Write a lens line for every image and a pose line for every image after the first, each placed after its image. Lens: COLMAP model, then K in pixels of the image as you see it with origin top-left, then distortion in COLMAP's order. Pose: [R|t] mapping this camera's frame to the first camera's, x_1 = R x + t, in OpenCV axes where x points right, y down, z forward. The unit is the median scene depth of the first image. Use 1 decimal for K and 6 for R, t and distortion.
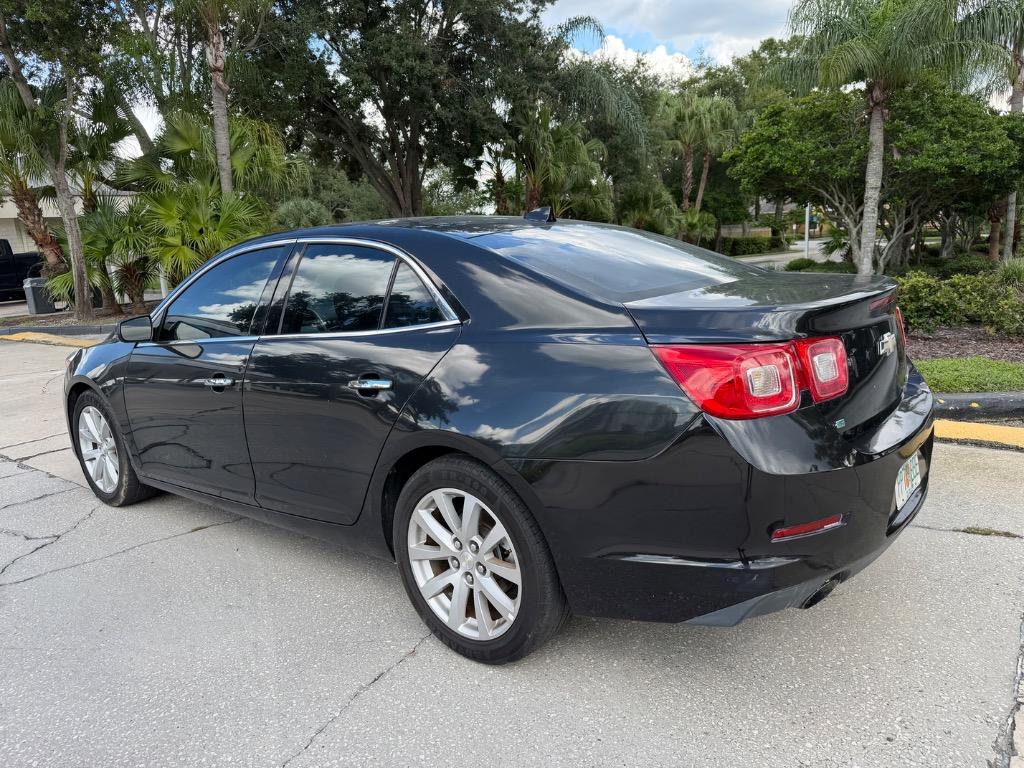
lens RADIAL K [[734.6, 0, 512.0], [0, 734.6, 384.0], [0, 0, 1]] dist [0.004344, -0.006956]
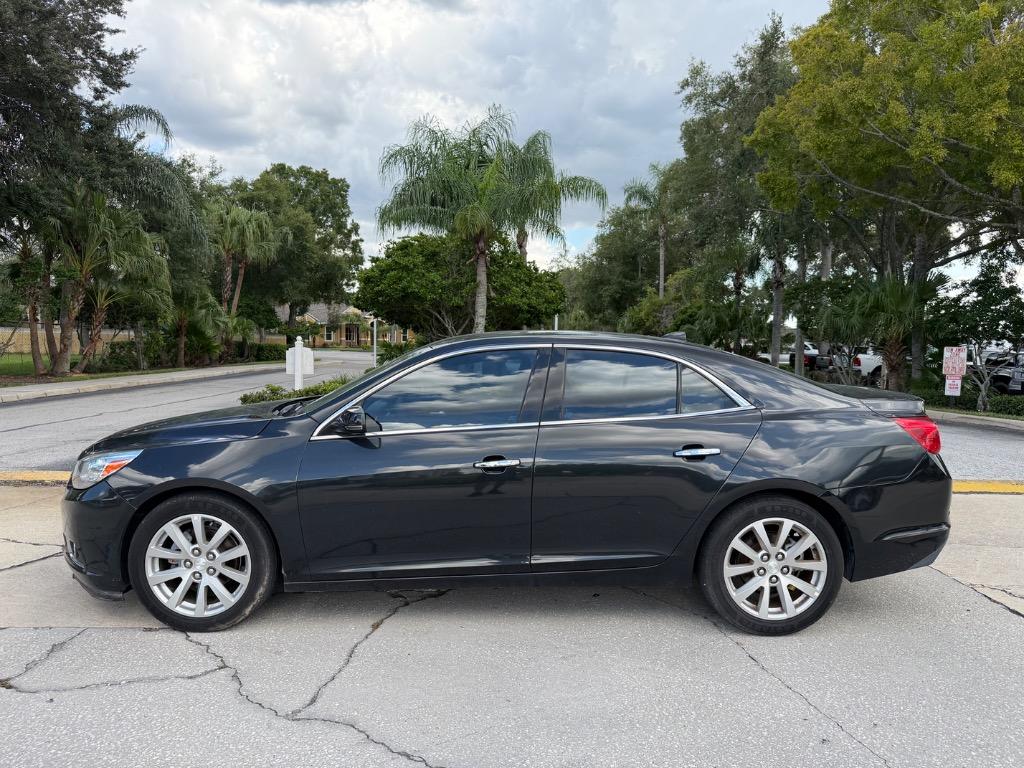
lens RADIAL K [[737.1, 0, 511.1], [0, 737.1, 396.9], [0, 0, 1]] dist [0.005349, -0.027183]
pose [[0.733070, 0.013998, 0.680009, -0.340886], [0.070843, 0.992779, -0.096806, 0.000363], [-0.676454, 0.119140, 0.726784, 0.051492]]
